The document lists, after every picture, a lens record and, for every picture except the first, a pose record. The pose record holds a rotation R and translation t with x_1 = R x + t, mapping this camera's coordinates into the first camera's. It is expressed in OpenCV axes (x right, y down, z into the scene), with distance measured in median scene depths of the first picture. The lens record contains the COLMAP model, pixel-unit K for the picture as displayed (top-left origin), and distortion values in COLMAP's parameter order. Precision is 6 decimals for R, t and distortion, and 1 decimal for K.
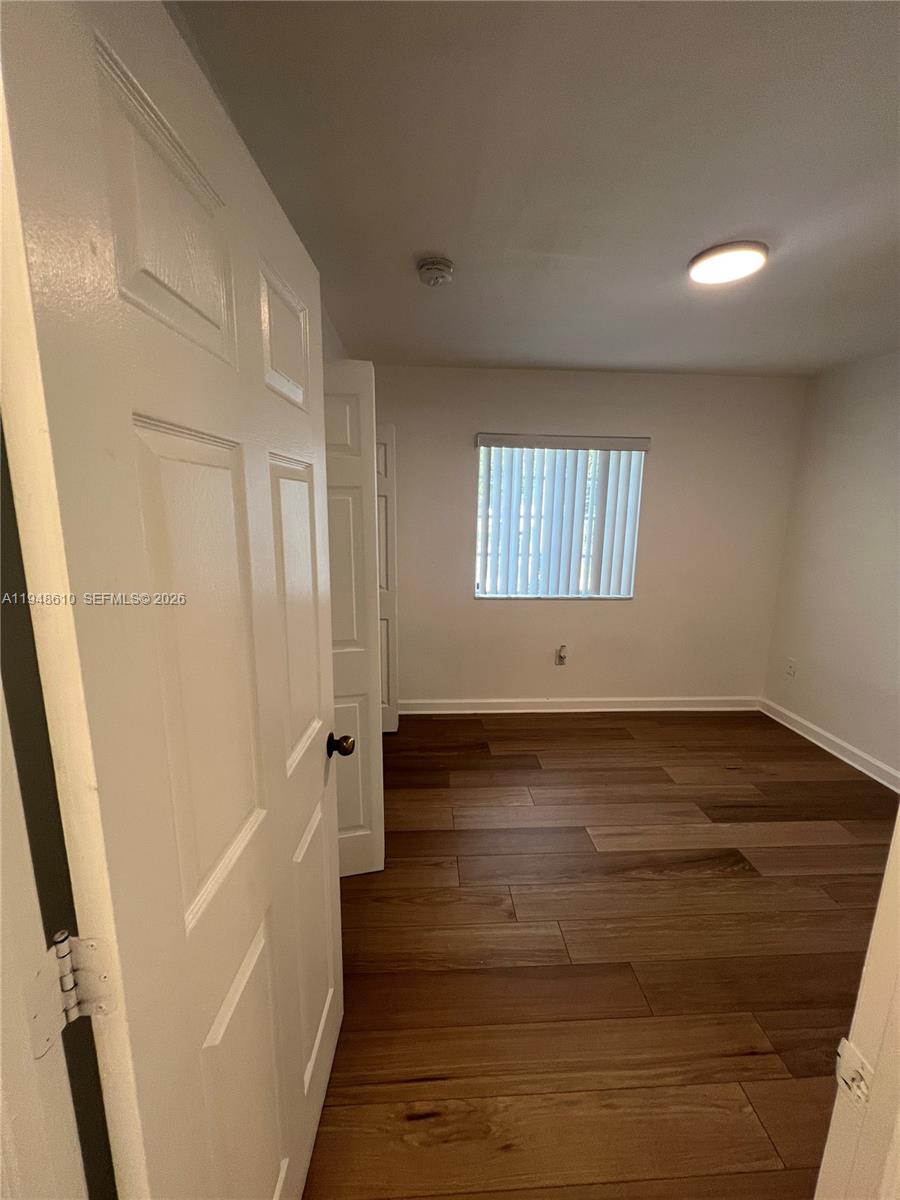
lens RADIAL K [[479.5, 0, 451.5], [0, 479.5, 598.1], [0, 0, 1]] dist [-0.001544, 0.000096]
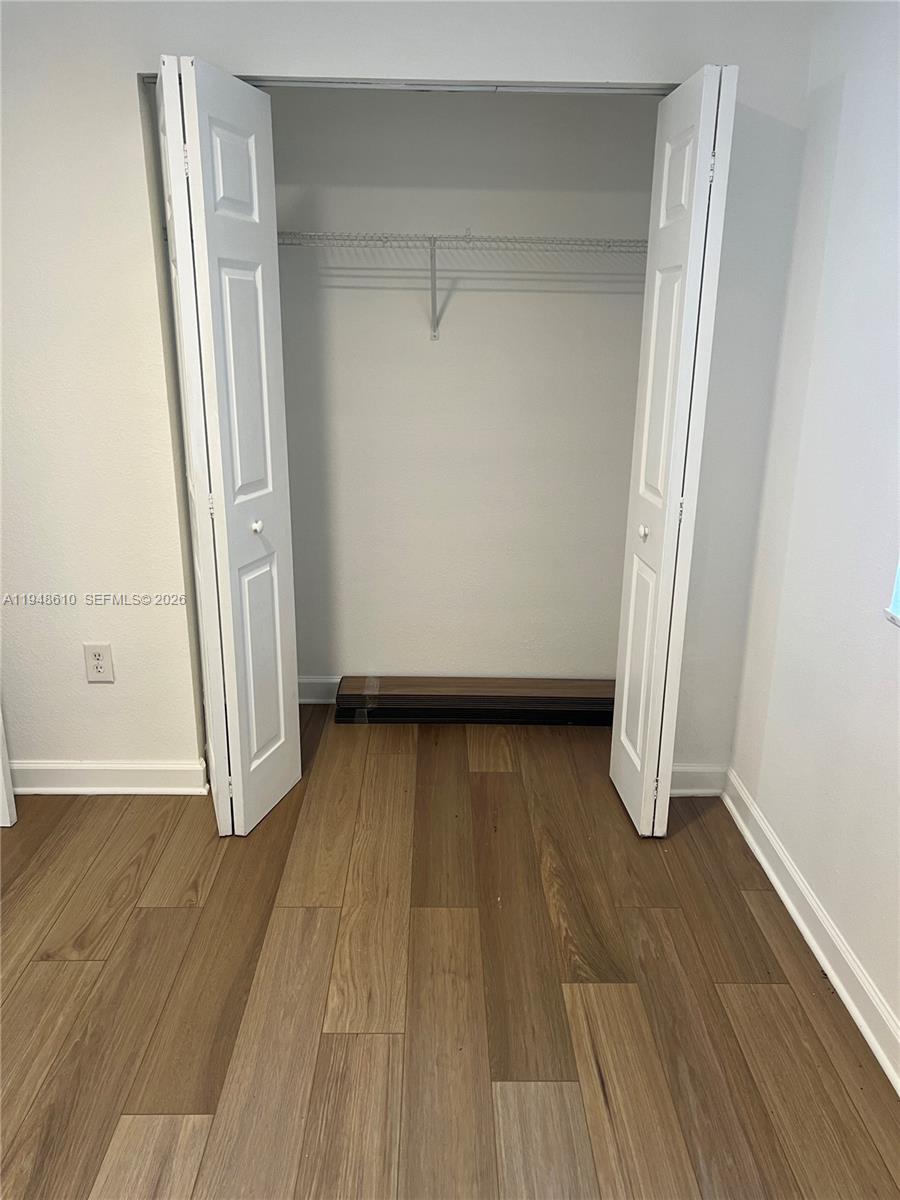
lens RADIAL K [[906.3, 0, 458.1], [0, 906.3, 607.3], [0, 0, 1]] dist [0.047521, -0.059855]
pose [[-0.040372, 0.284858, -0.957719, 0.964738], [-0.198986, 0.937009, 0.287086, -0.181709], [0.979170, 0.202163, 0.018854, 1.222752]]
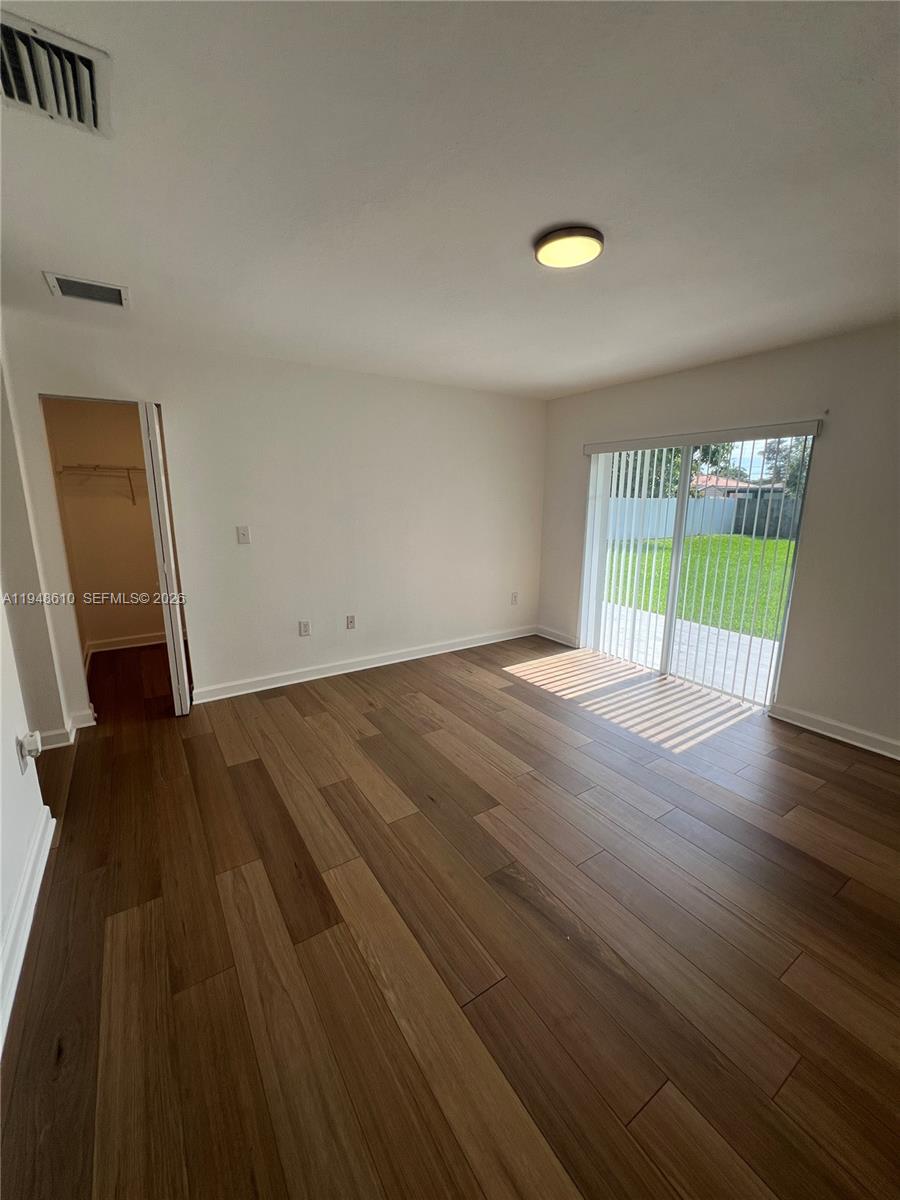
lens RADIAL K [[479.5, 0, 451.5], [0, 479.5, 598.1], [0, 0, 1]] dist [-0.001544, 0.000096]
pose [[-0.501542, -0.194325, 0.843026, -0.002791], [0.150990, 0.939830, 0.306468, -0.236226], [-0.851855, 0.280995, -0.442023, 1.354320]]
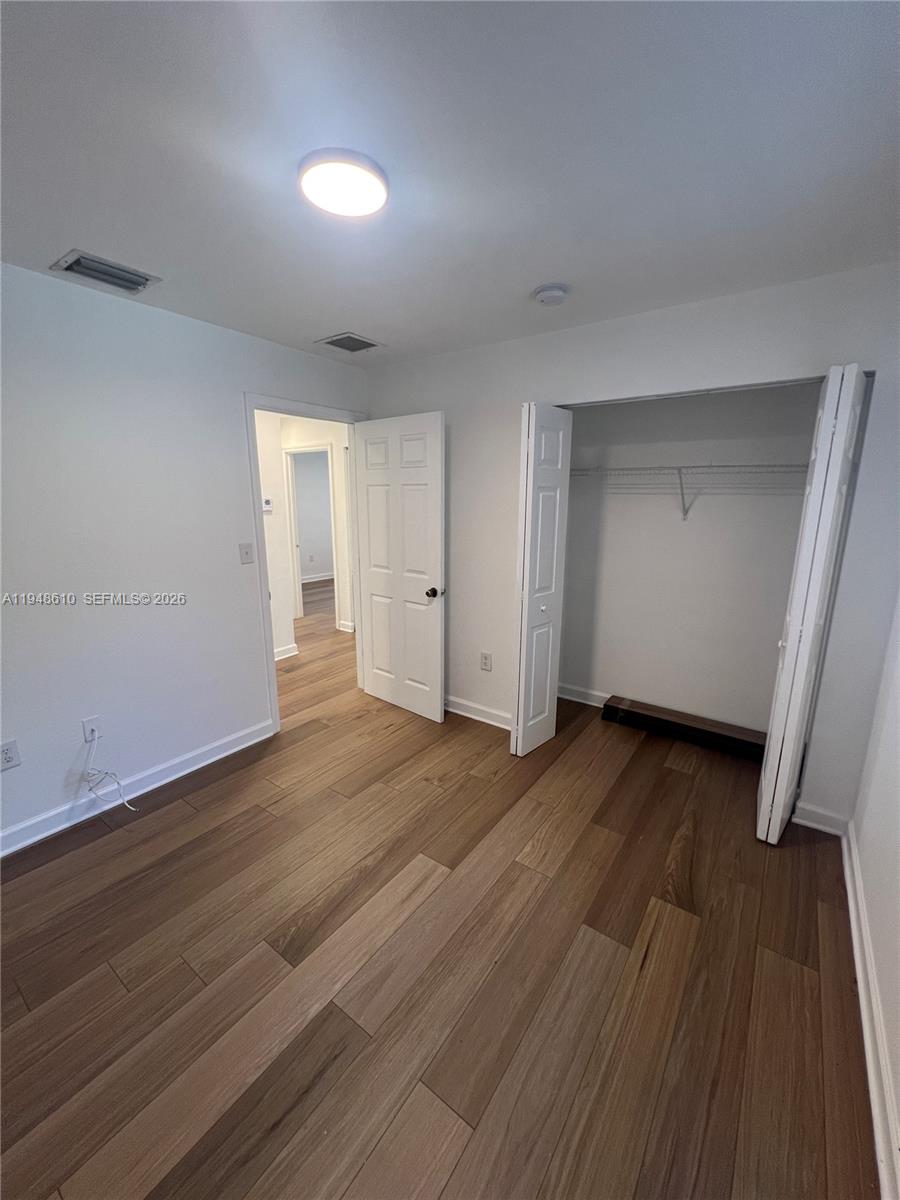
lens RADIAL K [[480.3, 0, 451.2], [0, 480.3, 599.0], [0, 0, 1]] dist [-0.000556, 0.000247]
pose [[-0.630224, 0.144270, -0.762892, 0.963266], [-0.158704, 0.937901, 0.308471, -0.270163], [0.760020, 0.315480, -0.568192, 1.484871]]
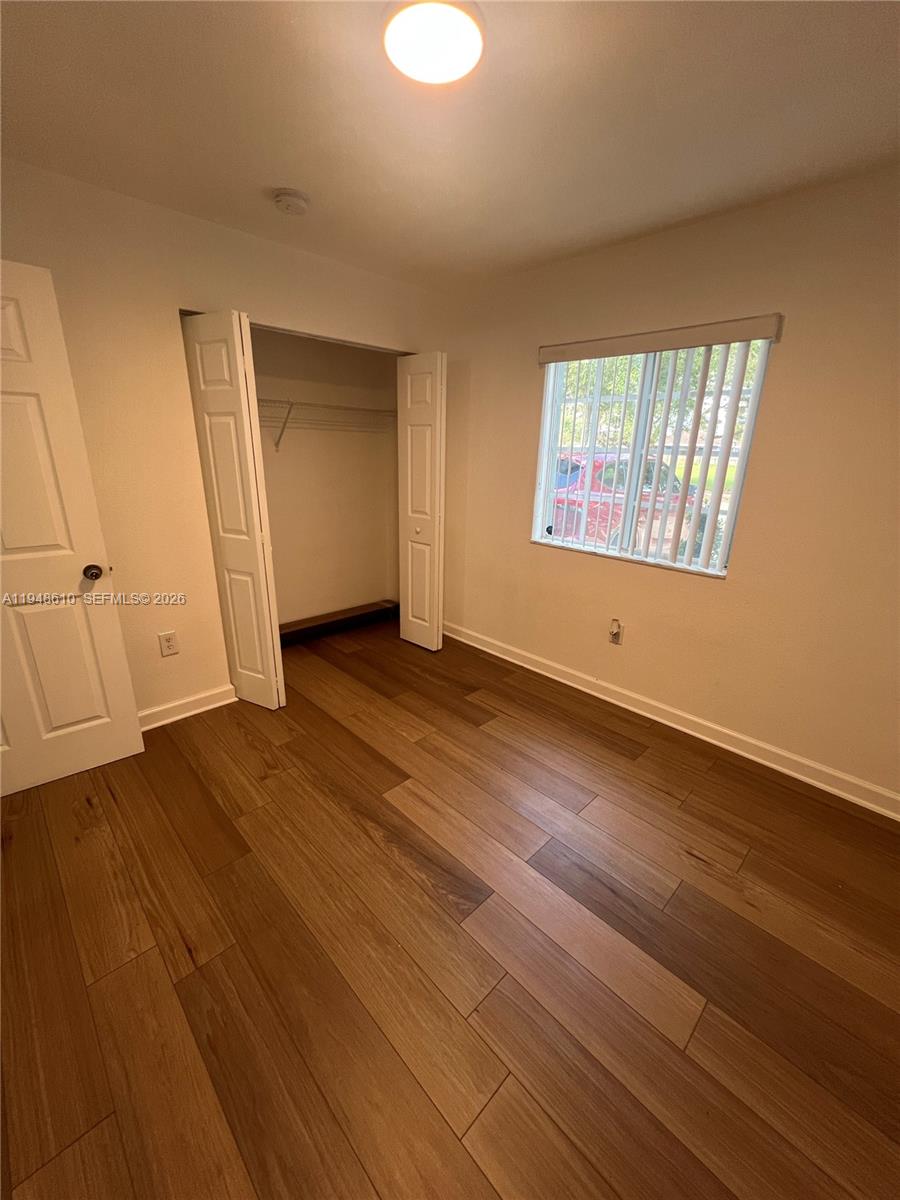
lens RADIAL K [[480.3, 0, 451.2], [0, 480.3, 599.0], [0, 0, 1]] dist [-0.000556, 0.000247]
pose [[0.655930, 0.230267, -0.718841, 1.034722], [-0.153599, 0.973125, 0.171566, -0.044014], [0.739029, -0.002122, 0.673671, 0.467596]]
